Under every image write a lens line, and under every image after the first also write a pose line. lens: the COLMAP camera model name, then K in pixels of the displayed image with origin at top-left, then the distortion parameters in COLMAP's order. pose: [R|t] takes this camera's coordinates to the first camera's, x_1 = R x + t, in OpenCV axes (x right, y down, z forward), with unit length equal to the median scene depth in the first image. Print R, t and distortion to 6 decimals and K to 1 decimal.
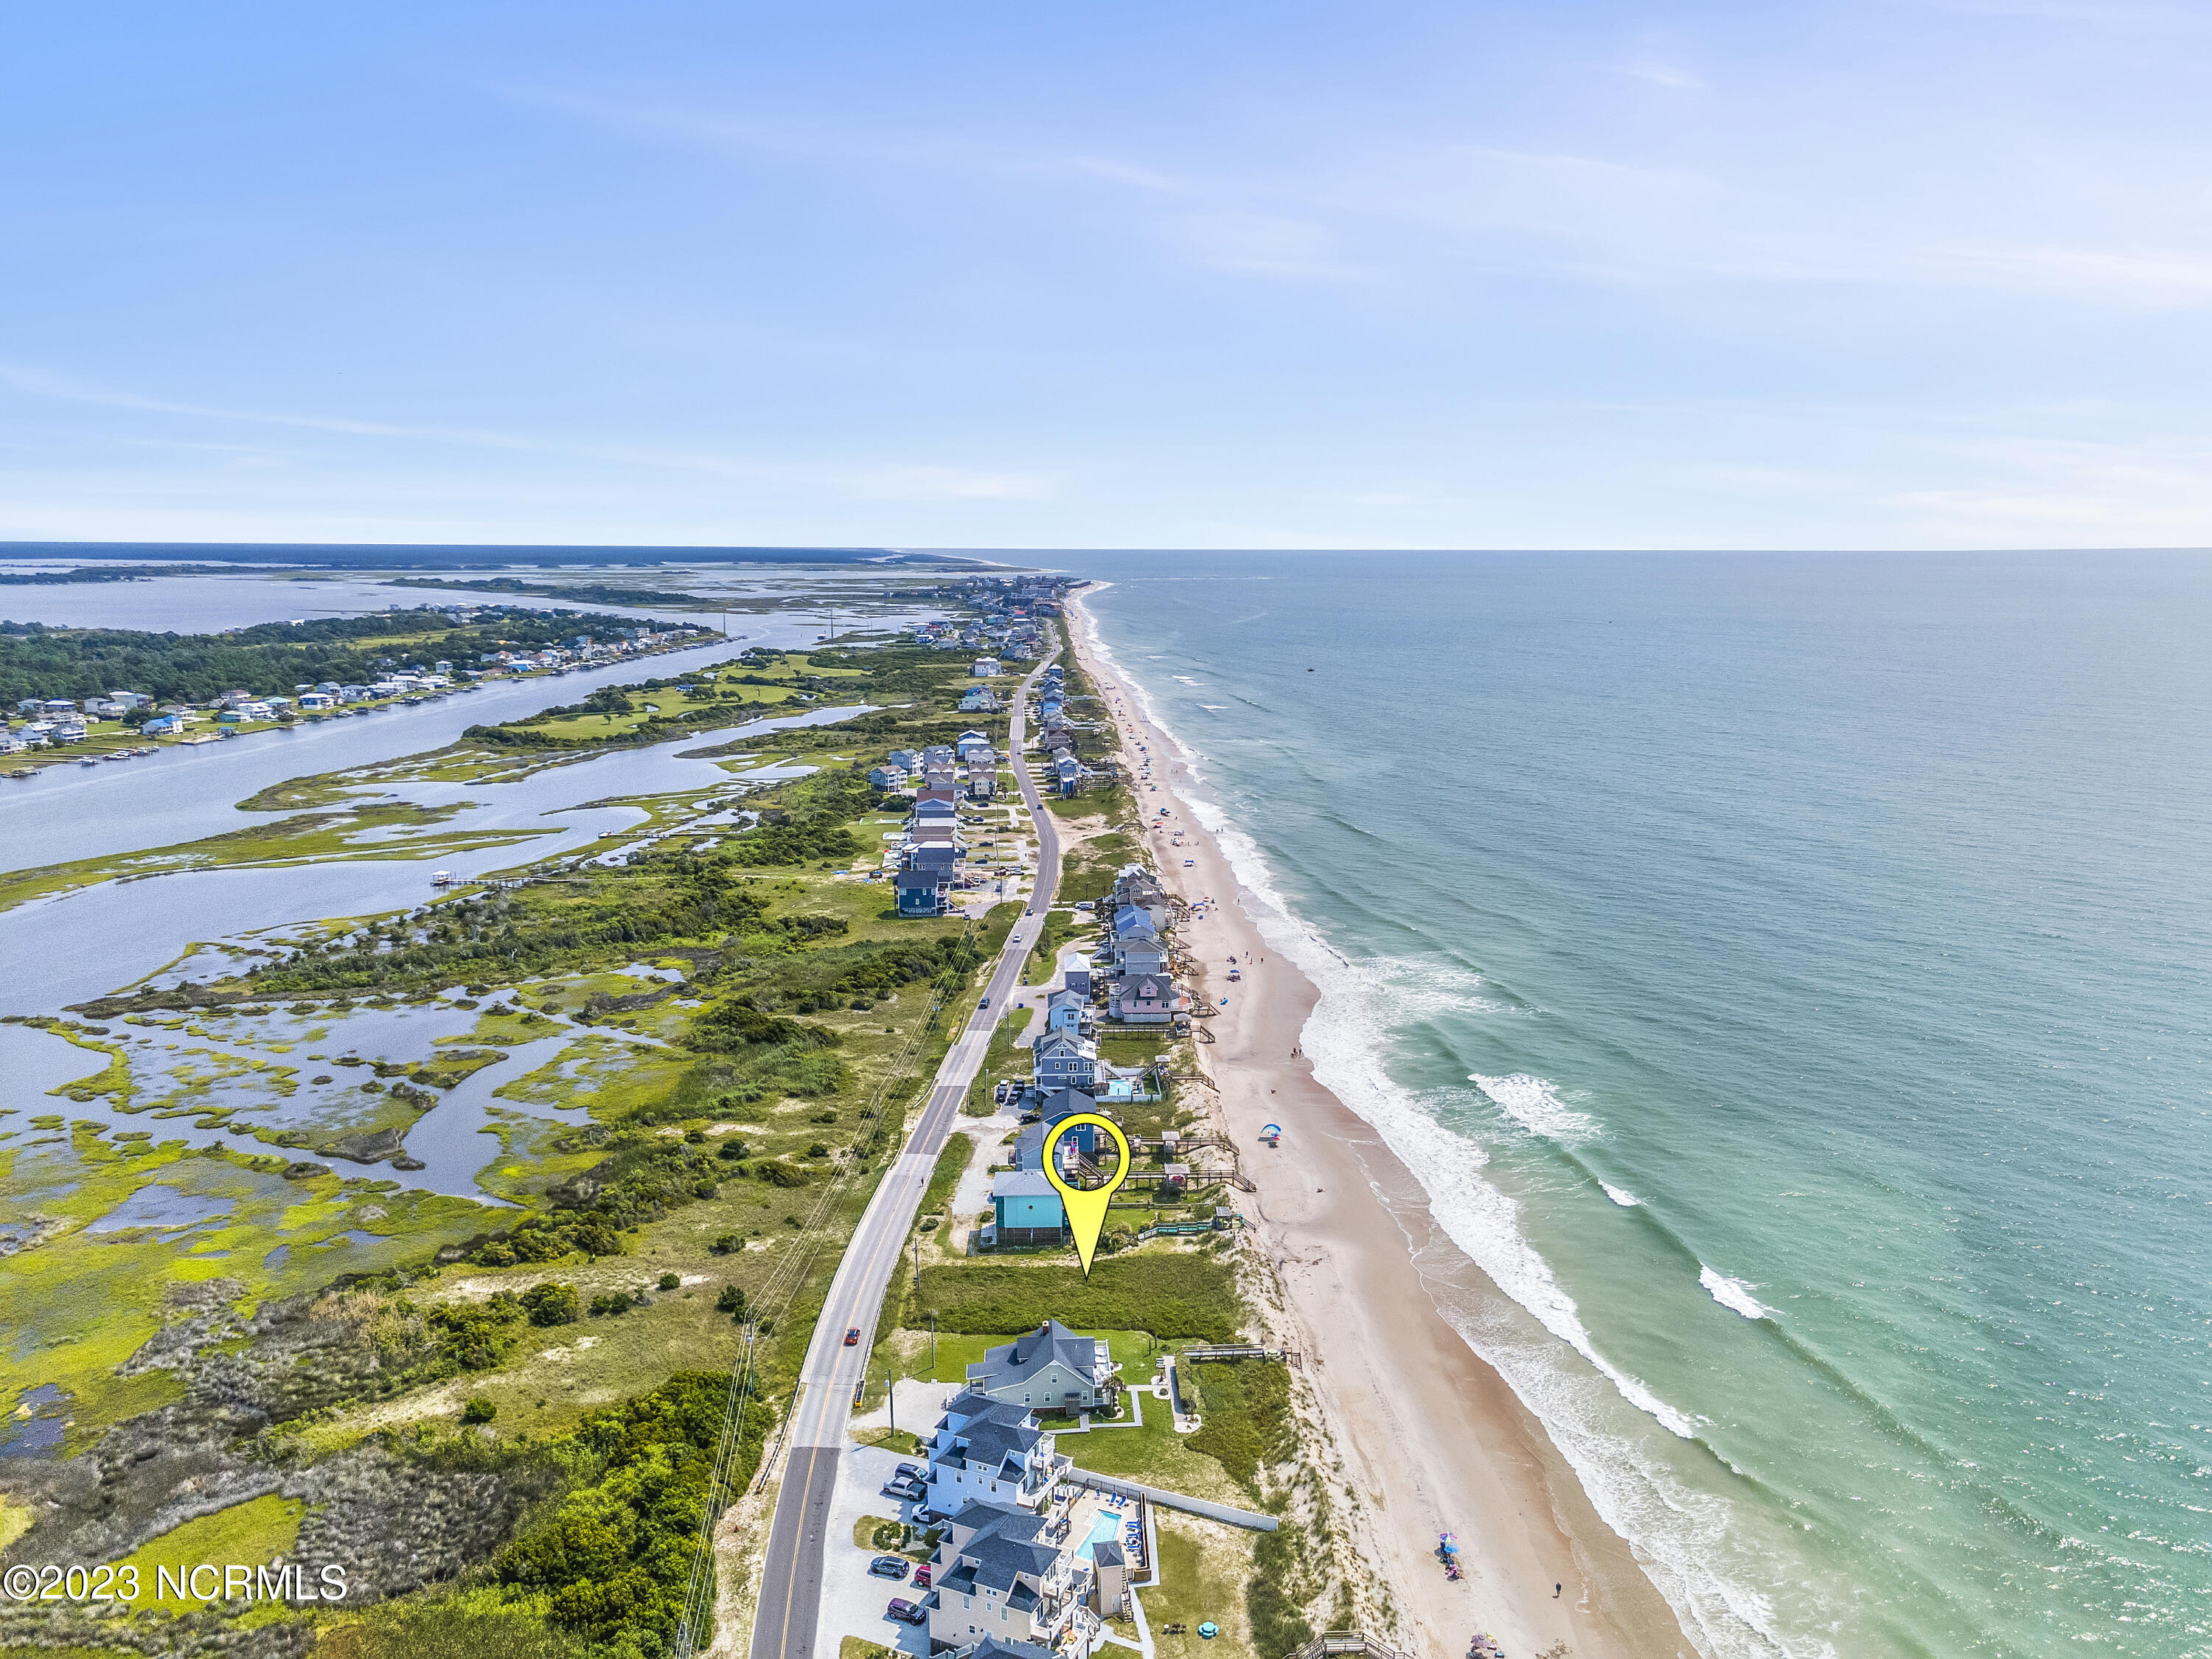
lens RADIAL K [[1603.1, 0, 1116.2], [0, 1603.1, 823.4], [0, 0, 1]] dist [0.032377, 0.000917]
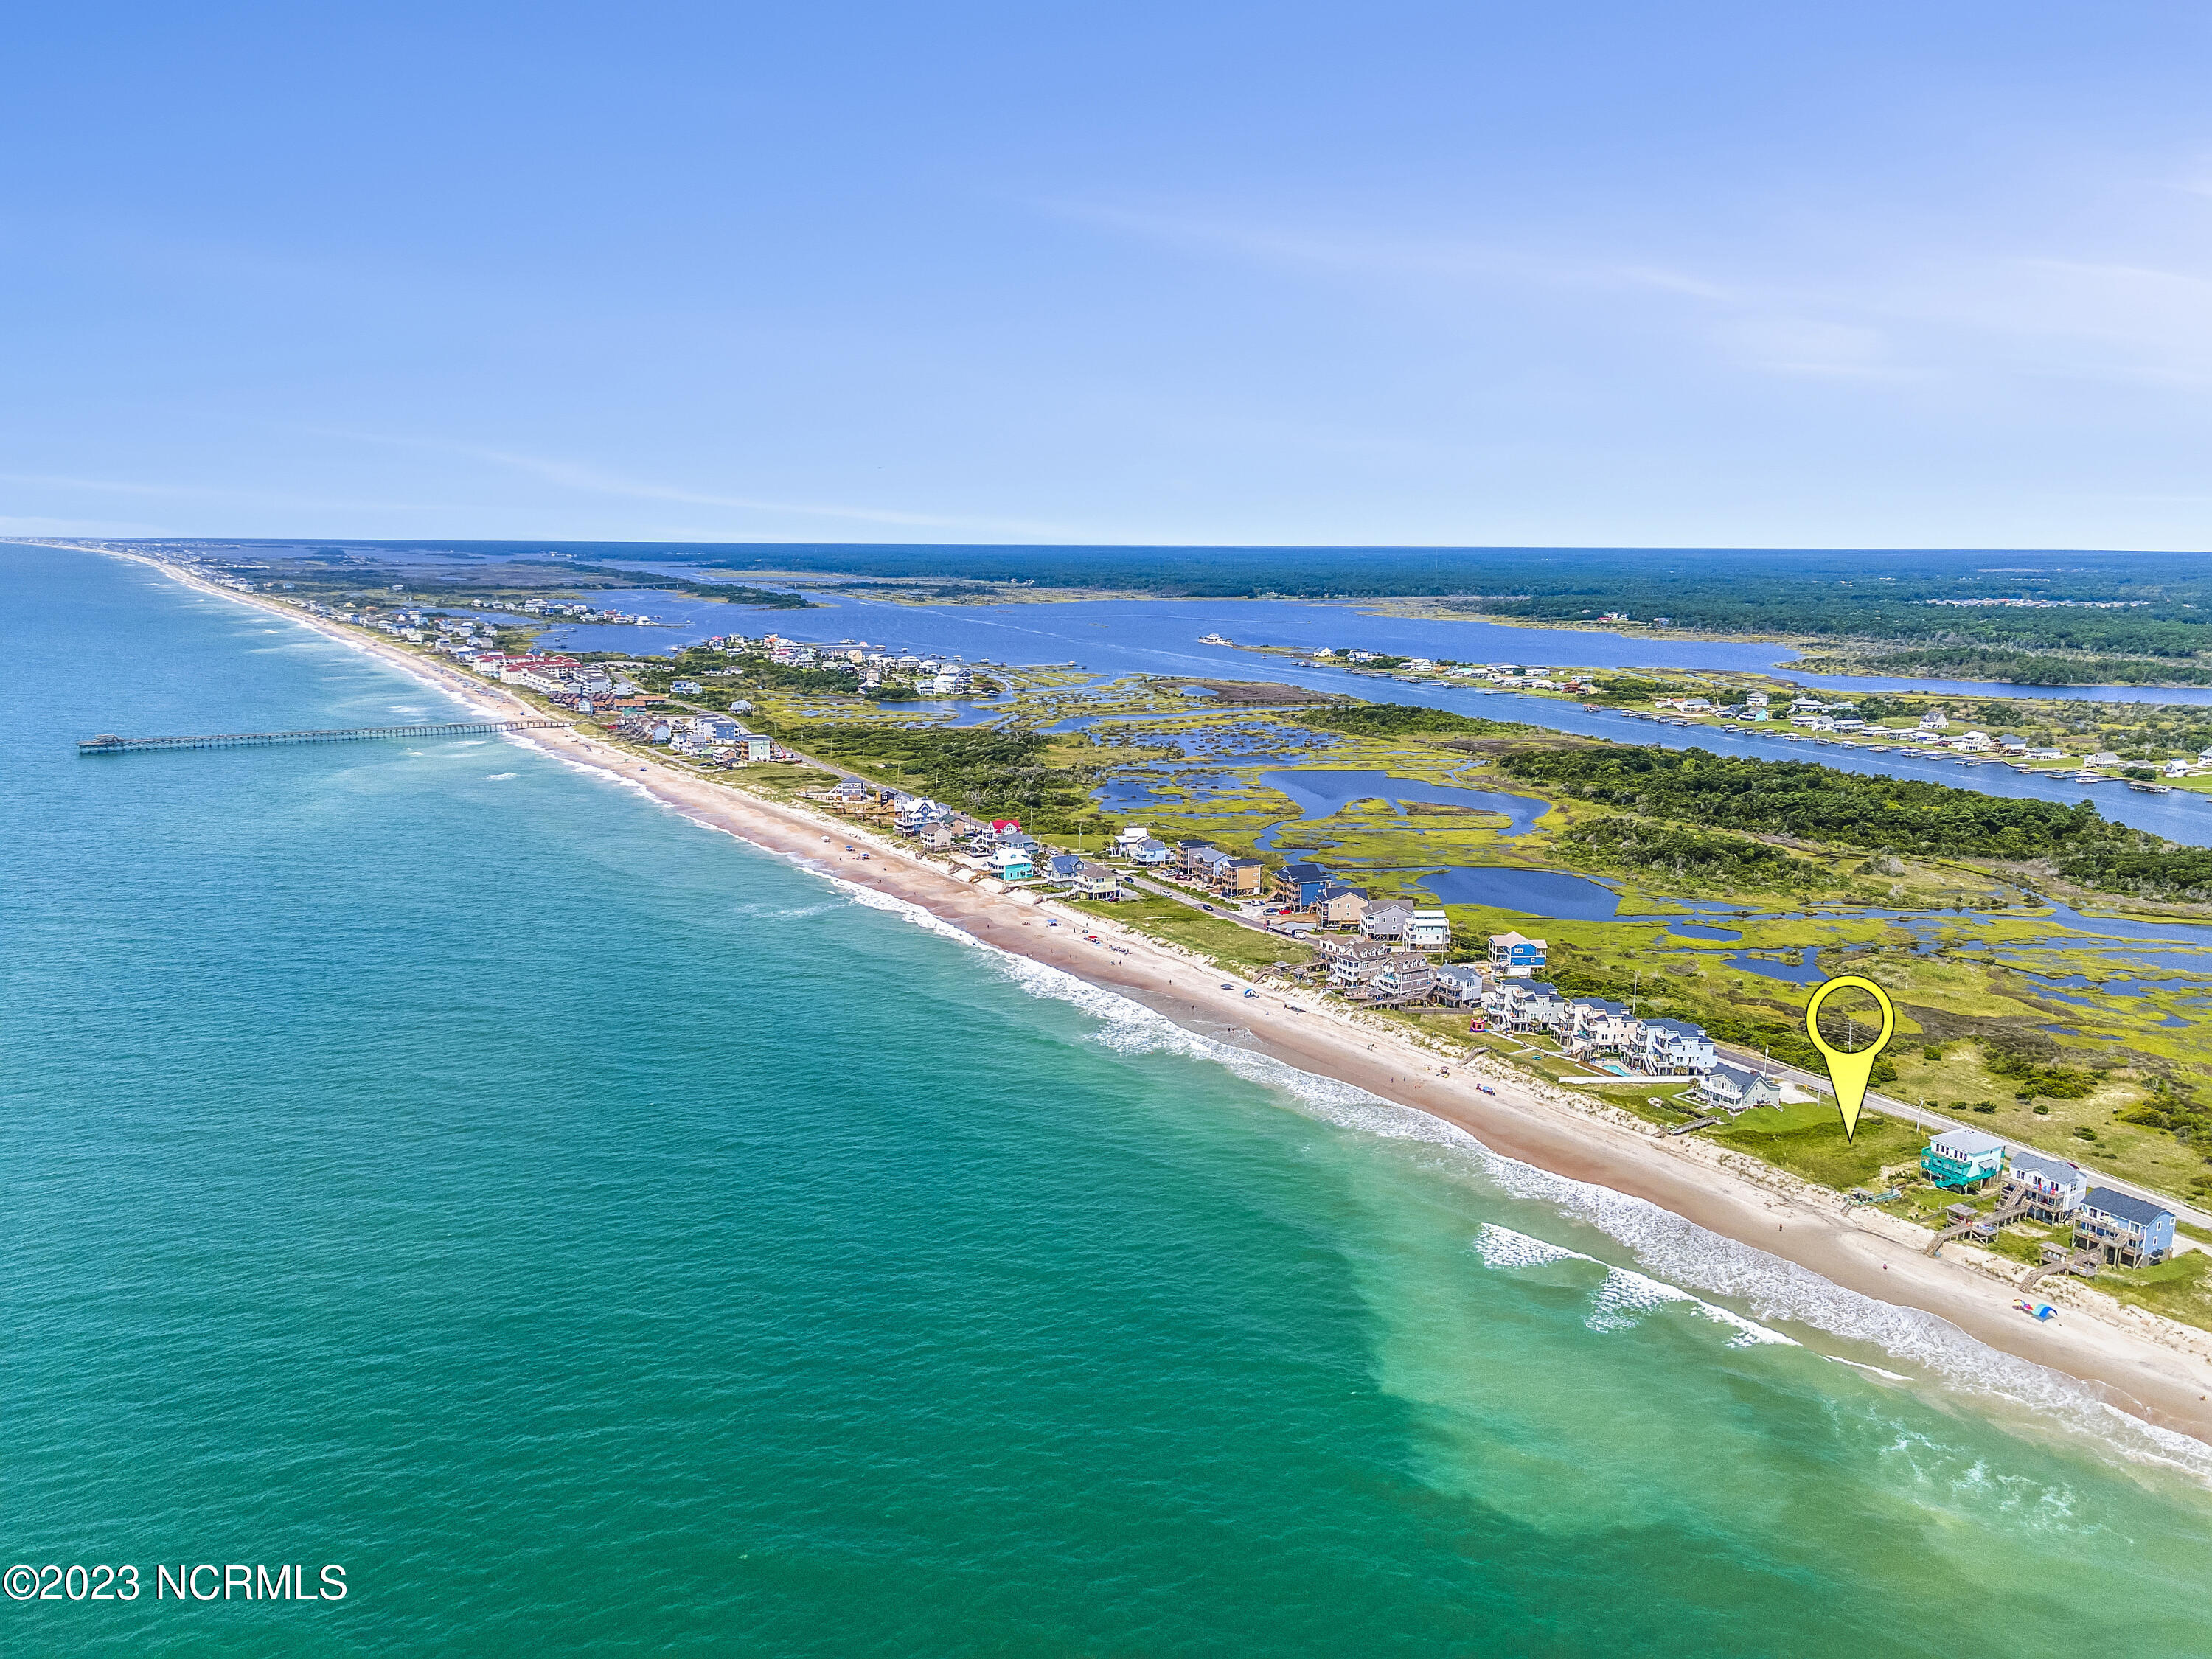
lens RADIAL K [[1603.1, 0, 1116.2], [0, 1603.1, 823.4], [0, 0, 1]] dist [0.032377, 0.000917]
pose [[-0.876151, 0.069947, -0.476935, 1.331472], [-0.097857, 0.943004, 0.318069, -0.411985], [0.471999, 0.325348, -0.819369, 1.968556]]
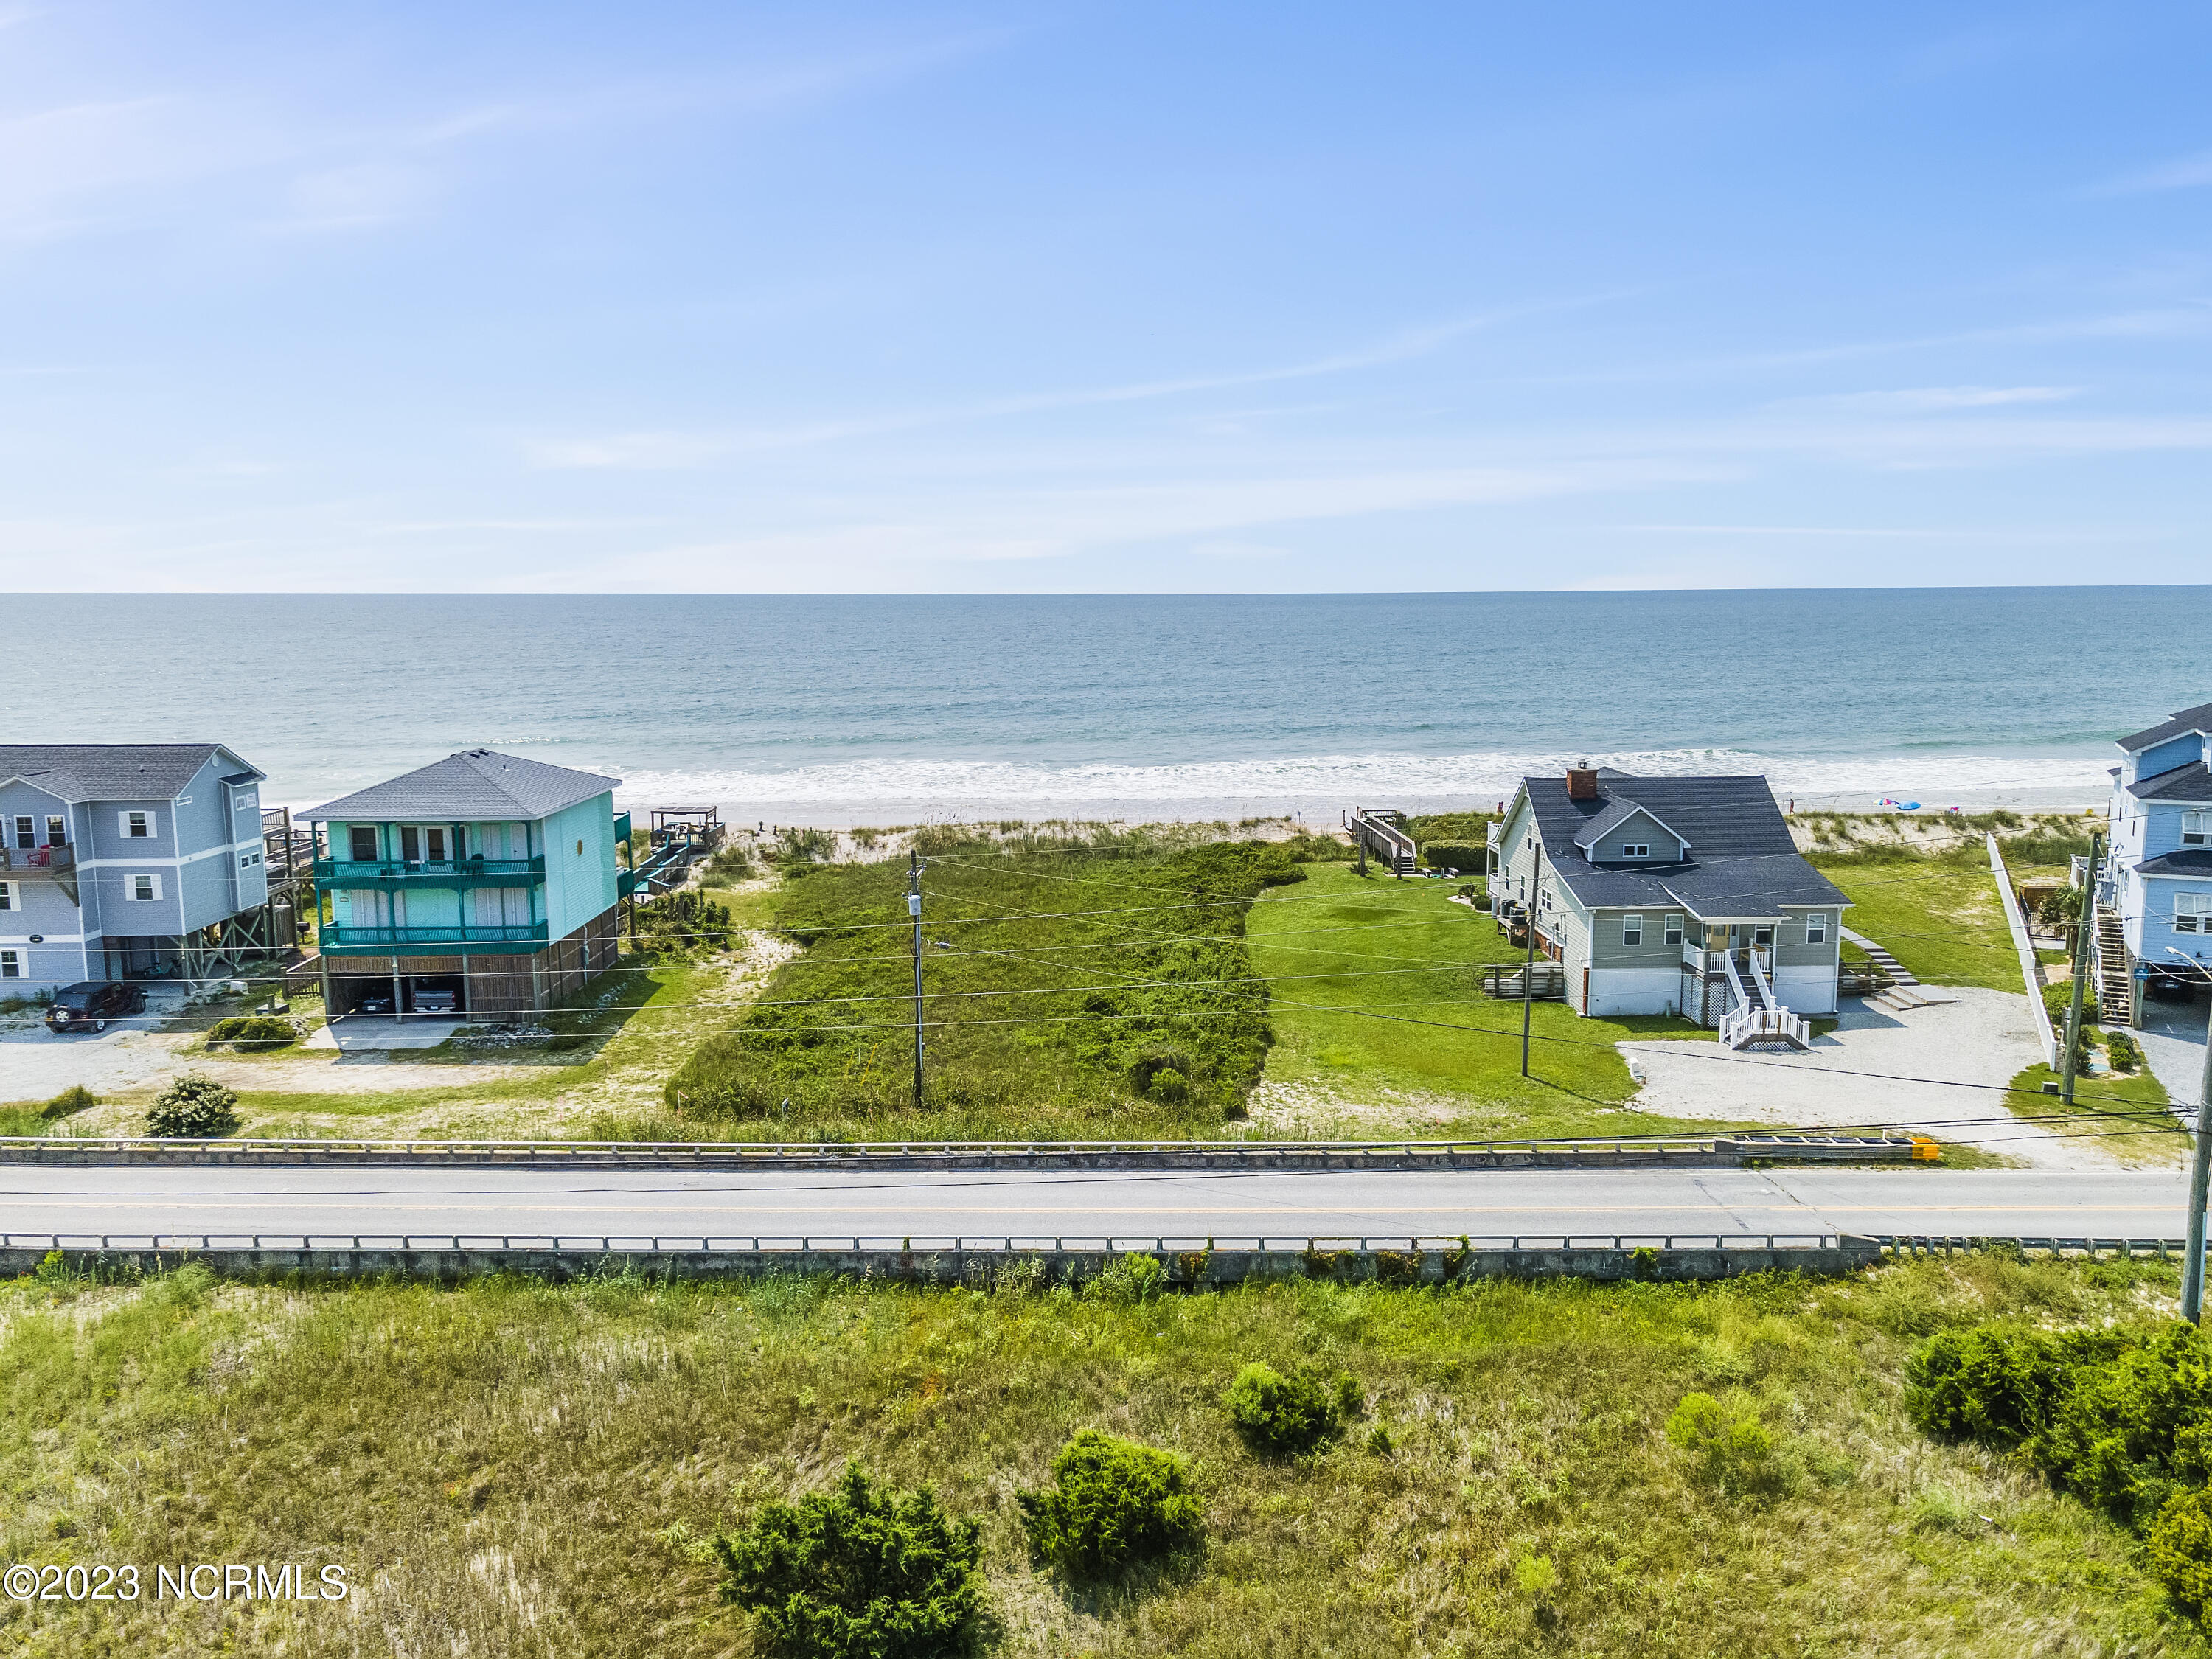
lens RADIAL K [[1627.9, 0, 1125.1], [0, 1627.9, 839.3], [0, 0, 1]] dist [0.022882, 0.047185]
pose [[0.020647, -0.151286, 0.988274, -0.380009], [0.176803, 0.973459, 0.145324, 0.252650], [-0.984030, 0.171729, 0.046847, 1.061132]]
